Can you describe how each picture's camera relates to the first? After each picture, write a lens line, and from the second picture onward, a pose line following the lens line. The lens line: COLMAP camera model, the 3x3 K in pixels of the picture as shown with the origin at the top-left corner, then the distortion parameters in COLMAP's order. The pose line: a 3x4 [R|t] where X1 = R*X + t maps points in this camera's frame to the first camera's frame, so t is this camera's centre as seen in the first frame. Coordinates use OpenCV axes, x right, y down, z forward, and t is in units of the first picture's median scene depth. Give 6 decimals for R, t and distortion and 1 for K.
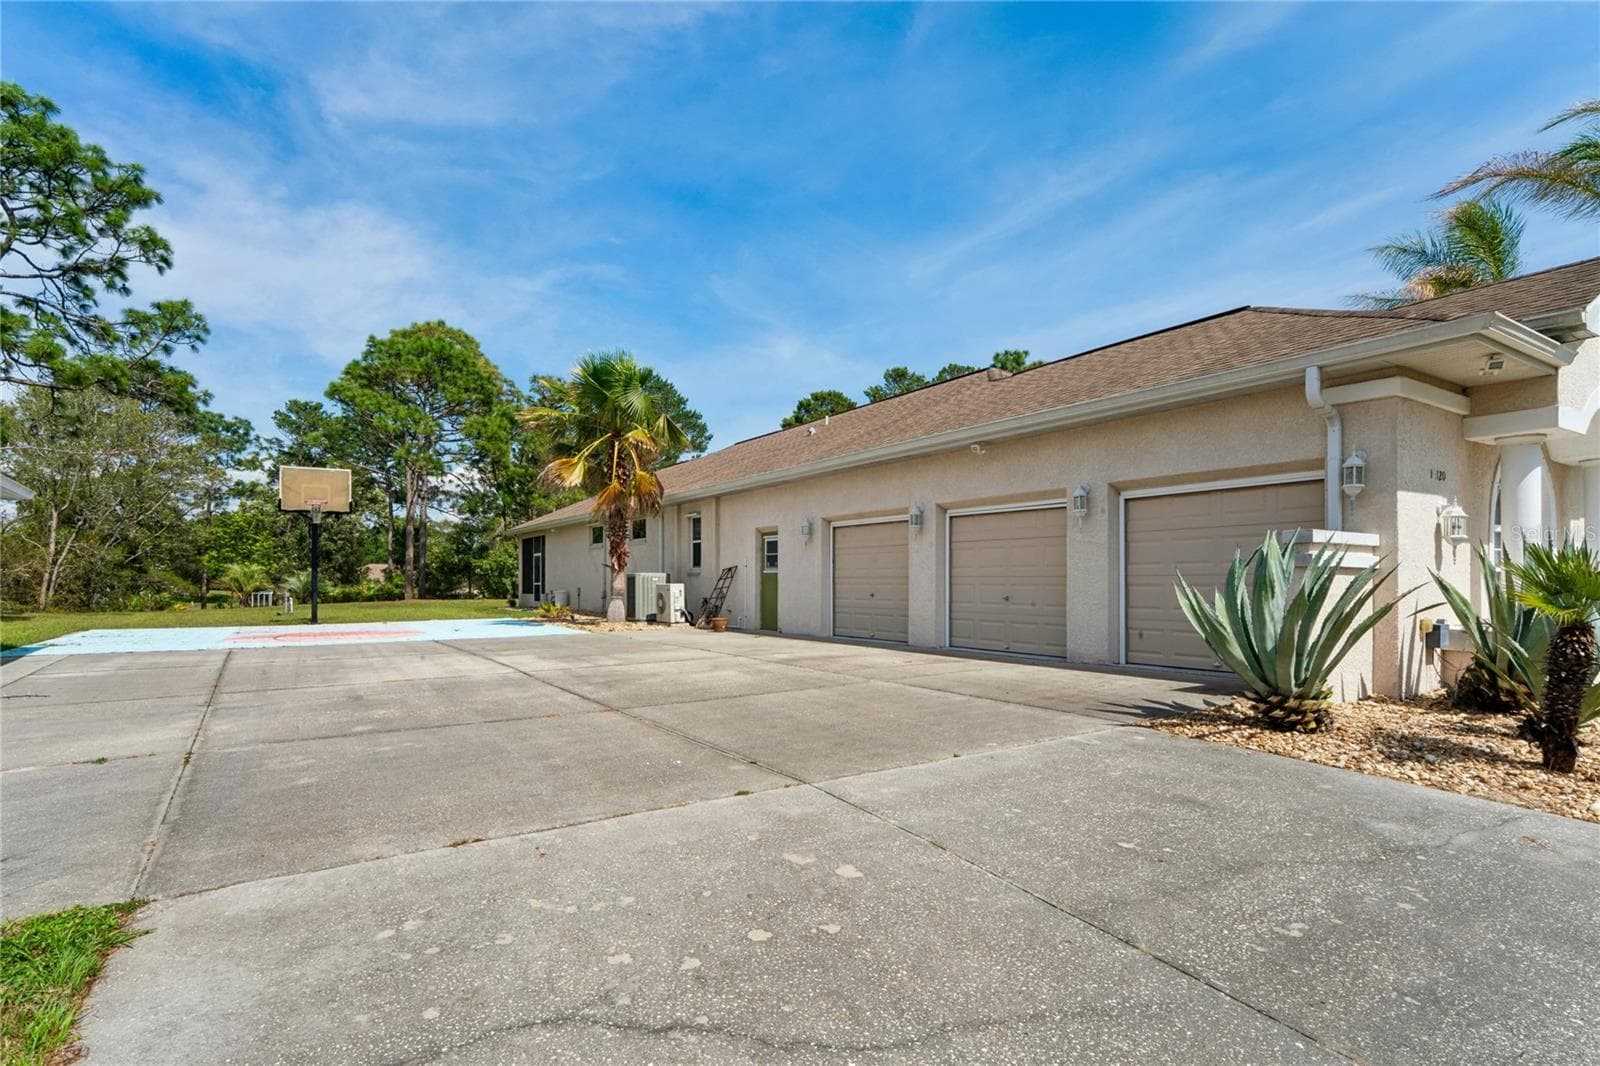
lens RADIAL K [[817.2, 0, 787.4], [0, 817.2, 542.0], [0, 0, 1]] dist [-0.002950, -0.000391]
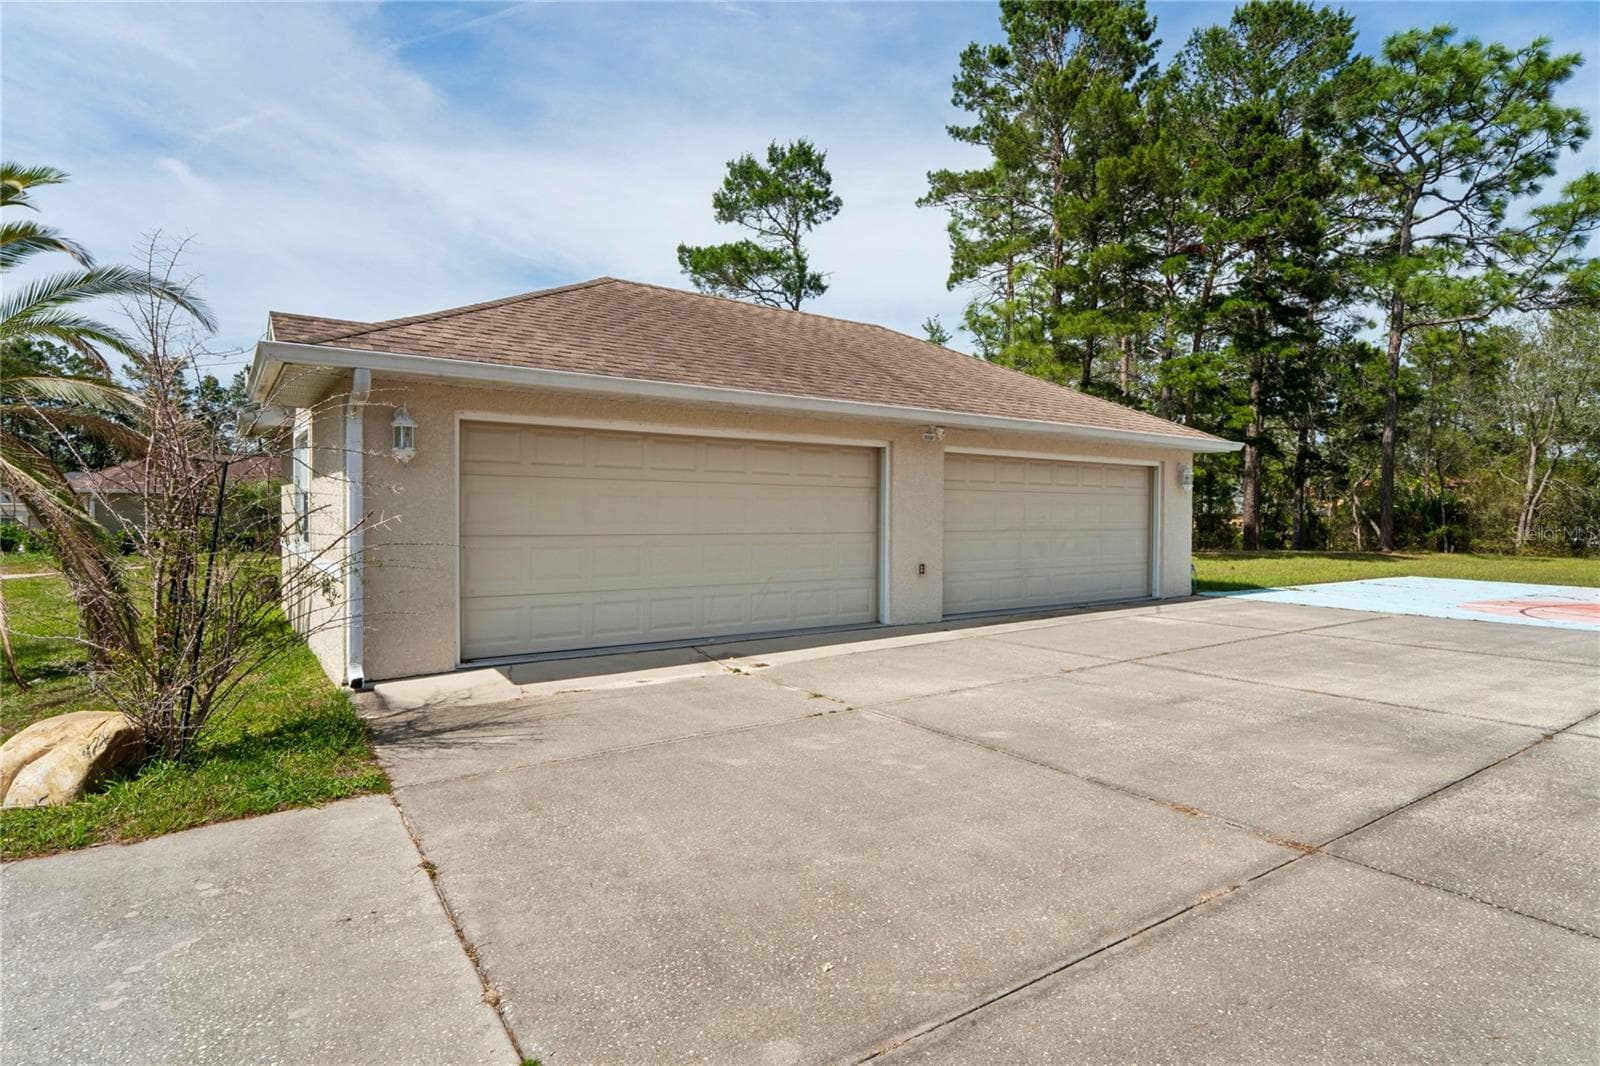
lens RADIAL K [[823.7, 0, 785.6], [0, 823.7, 511.4], [0, 0, 1]] dist [-0.002246, -0.000875]
pose [[0.003372, -0.002336, -0.999992, 0.385843], [0.045919, 0.998943, -0.002179, 0.004942], [0.998939, -0.045911, 0.003476, 1.104263]]
